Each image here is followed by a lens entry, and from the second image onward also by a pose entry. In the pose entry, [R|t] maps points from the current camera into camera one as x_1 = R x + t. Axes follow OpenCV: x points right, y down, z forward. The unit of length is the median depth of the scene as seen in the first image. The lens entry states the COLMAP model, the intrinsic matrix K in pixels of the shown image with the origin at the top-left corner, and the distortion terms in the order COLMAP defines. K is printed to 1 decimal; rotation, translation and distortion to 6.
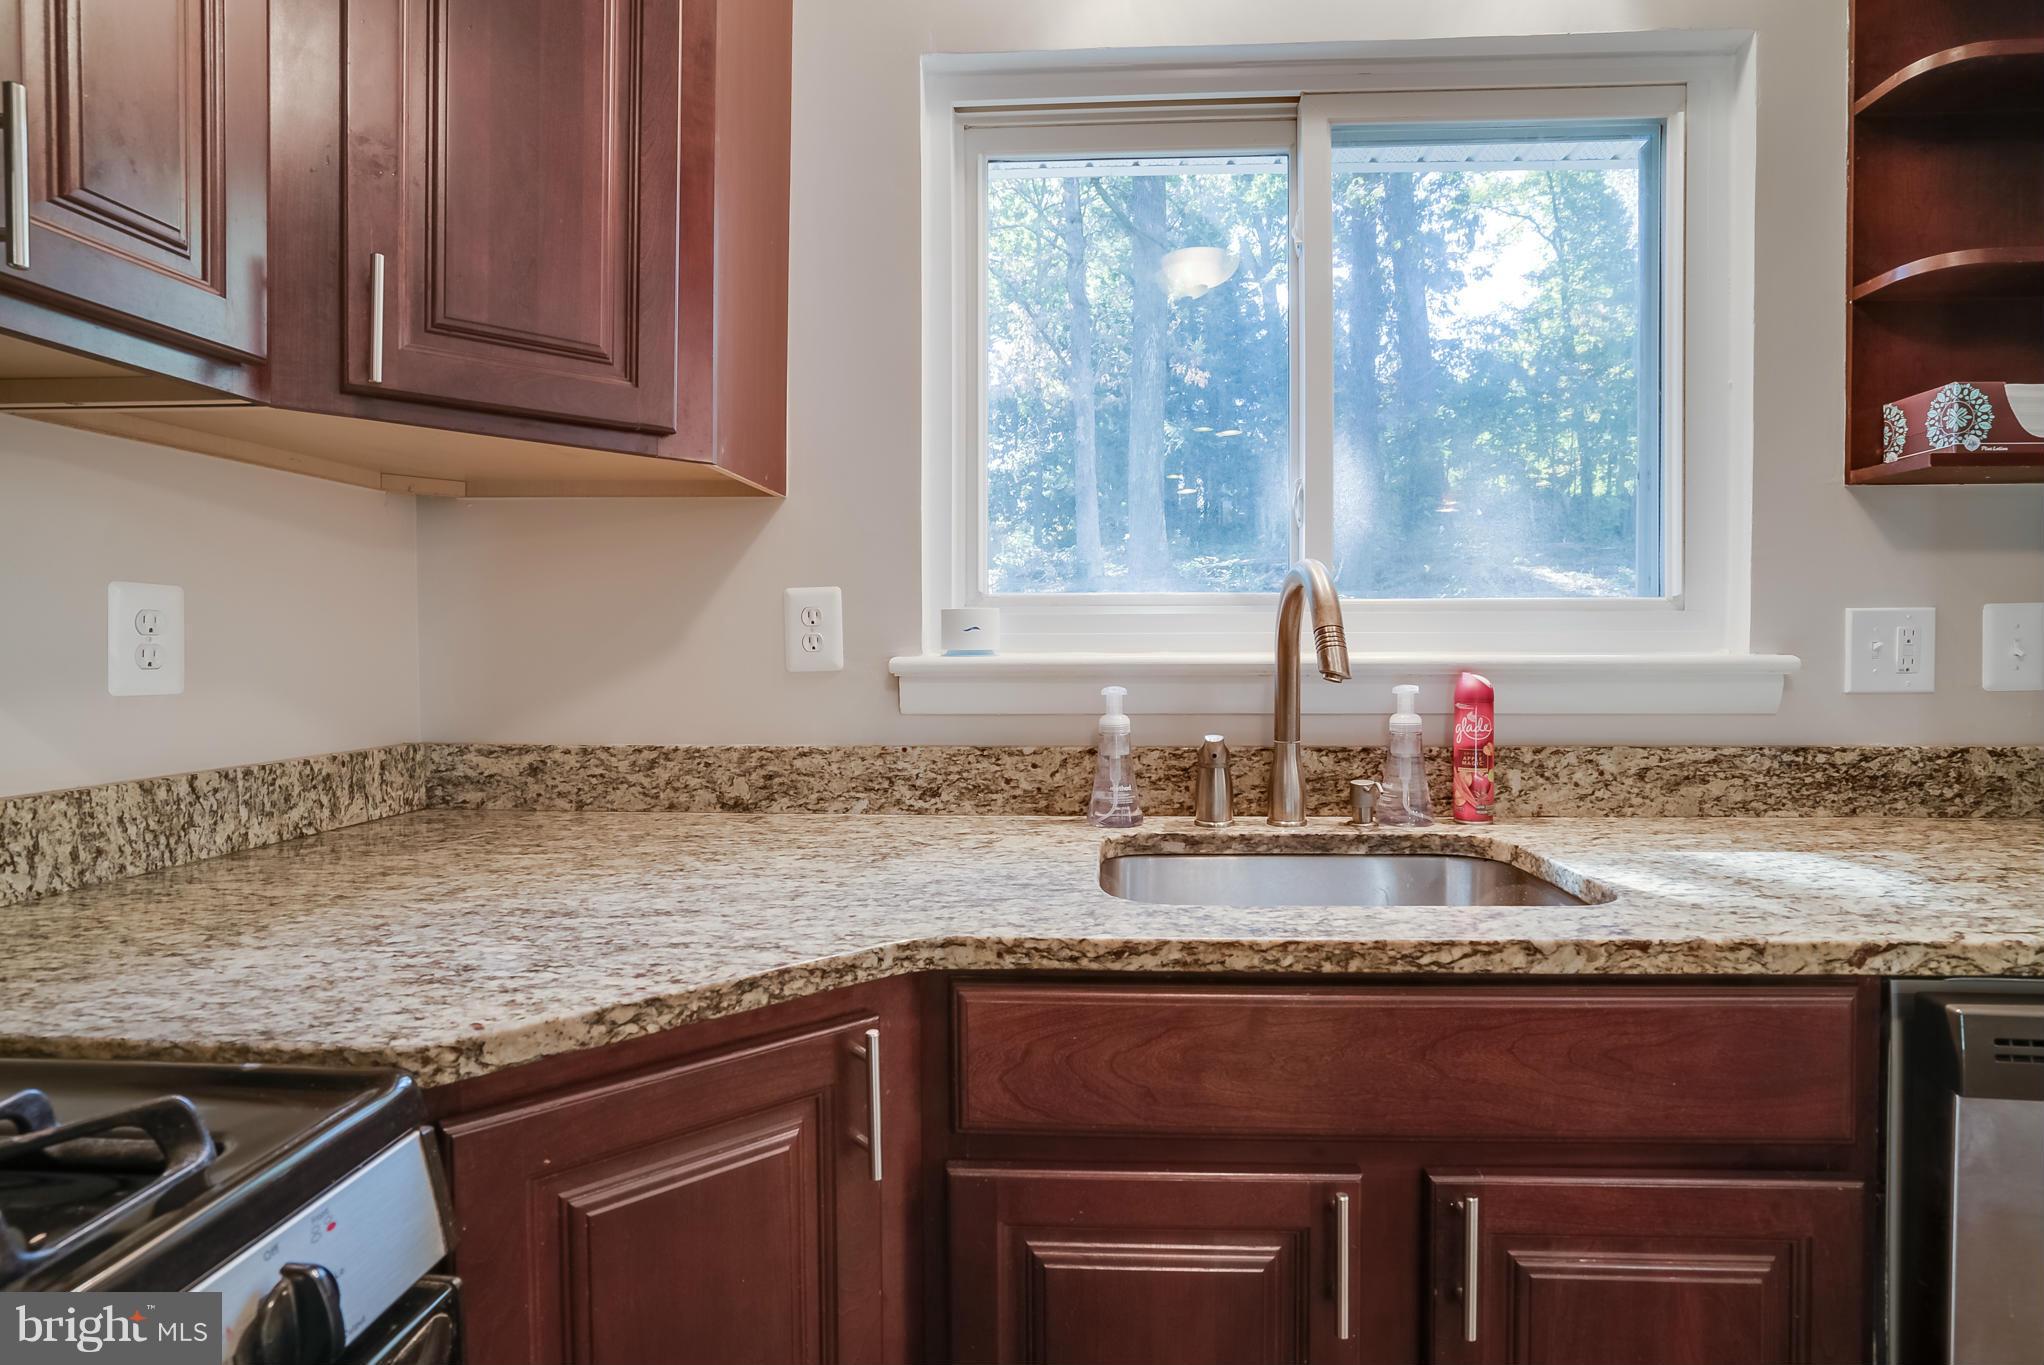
lens RADIAL K [[993.5, 0, 1040.5], [0, 993.5, 674.3], [0, 0, 1]] dist [-0.057108, 0.025344]
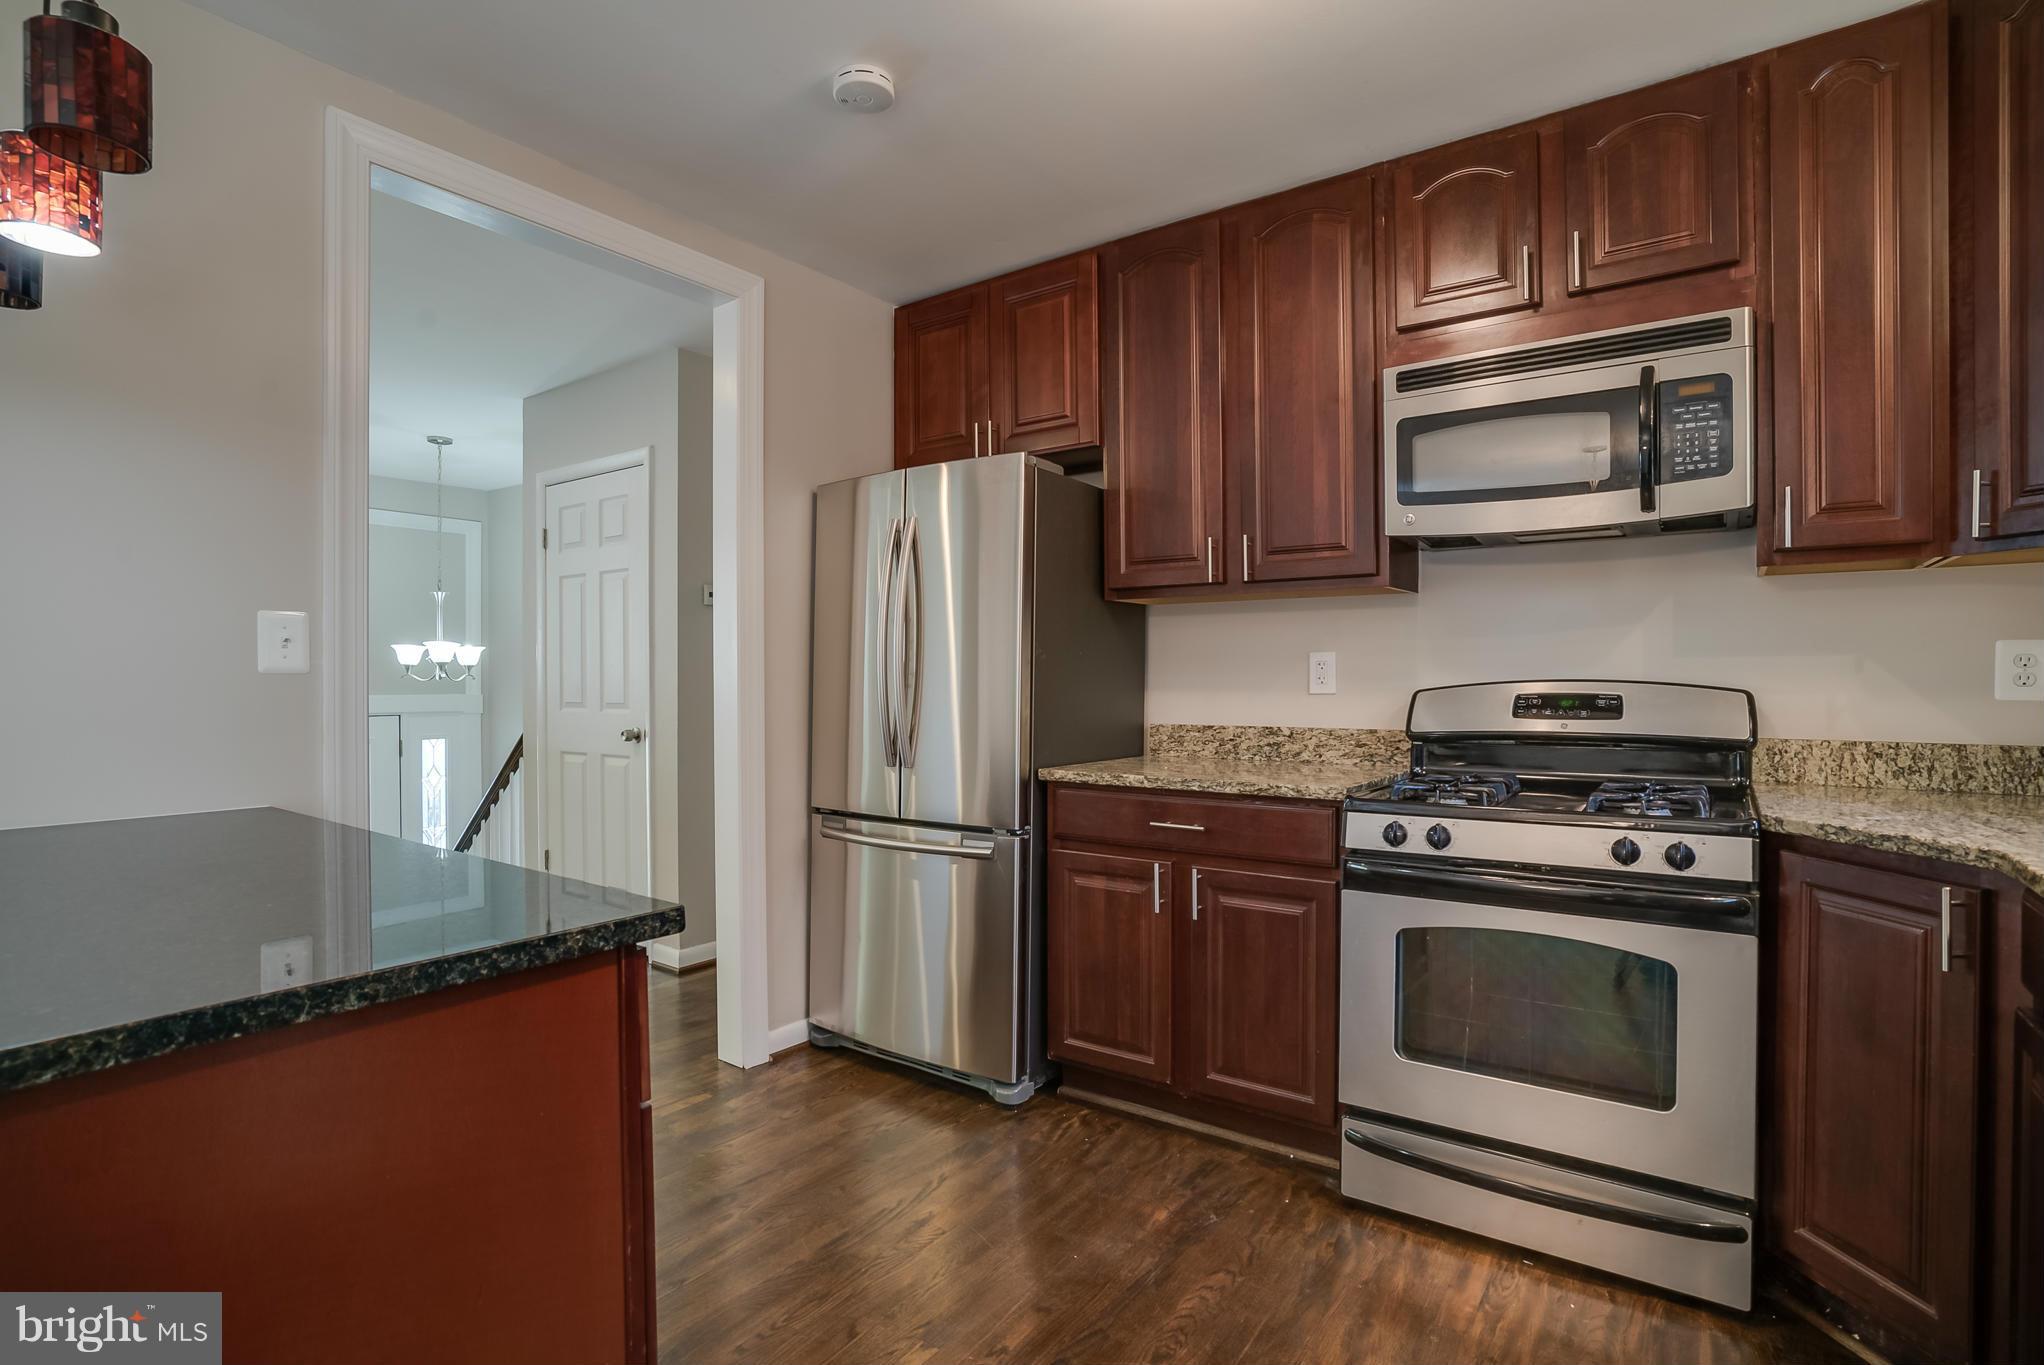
lens RADIAL K [[993.5, 0, 1033.4], [0, 993.5, 681.3], [0, 0, 1]] dist [-0.057108, 0.025344]
pose [[-0.529258, 0.005755, -0.848441, 1.360345], [-0.017801, 0.999682, 0.017885, -0.012806], [0.848274, 0.024569, -0.528987, 0.302417]]
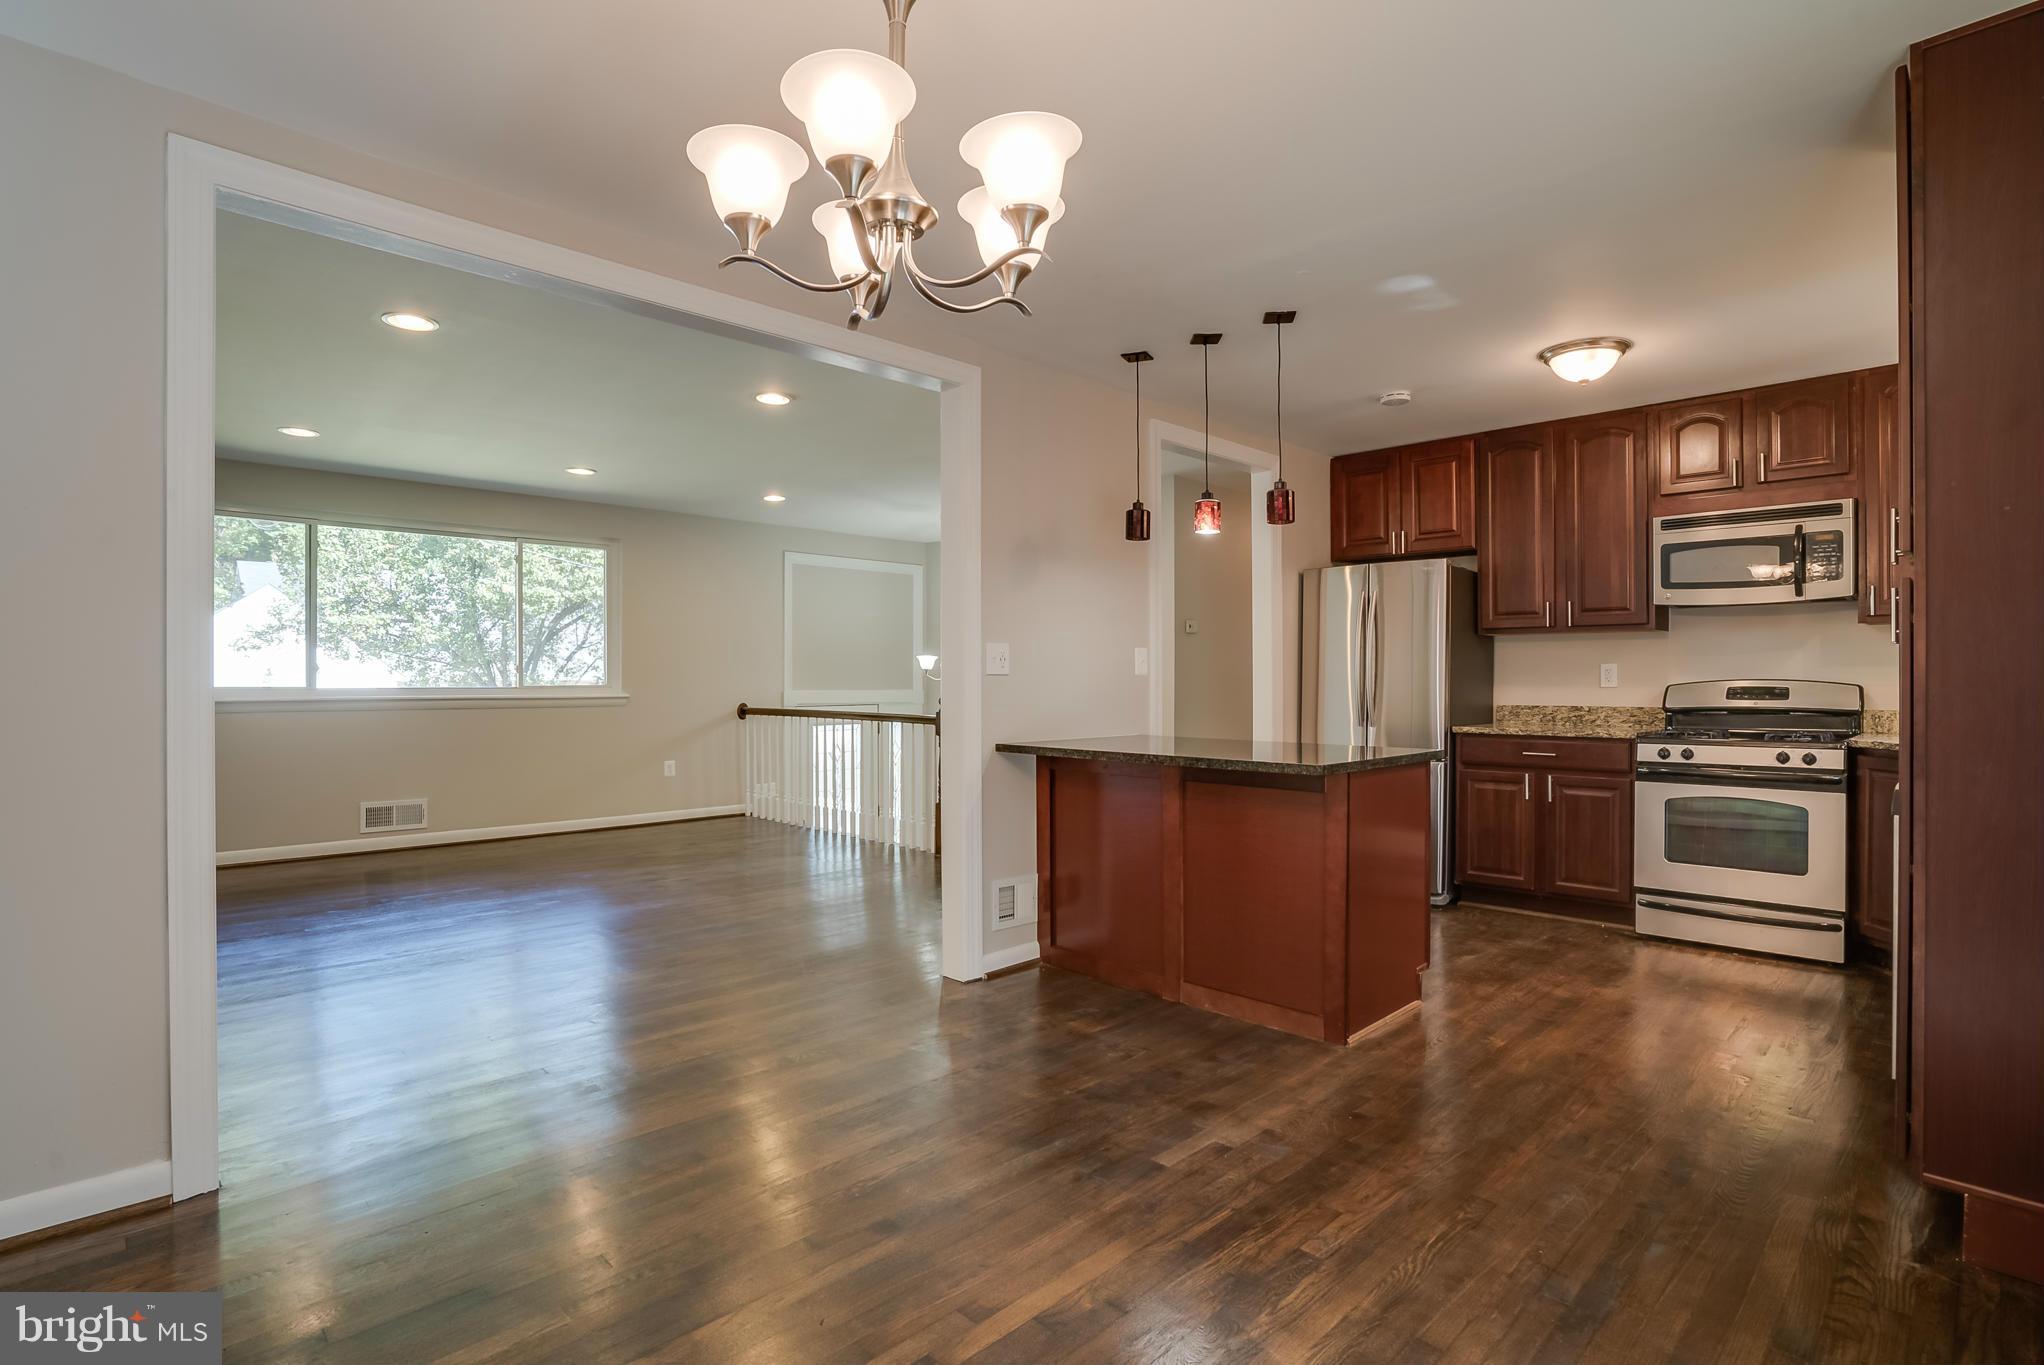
lens RADIAL K [[993.5, 0, 1030.9], [0, 993.5, 680.6], [0, 0, 1]] dist [-0.057108, 0.025344]
pose [[-0.660658, 0.003834, -0.750677, 3.566637], [-0.016132, 0.999684, 0.019303, -0.020549], [0.750514, 0.024863, -0.660387, 0.519341]]
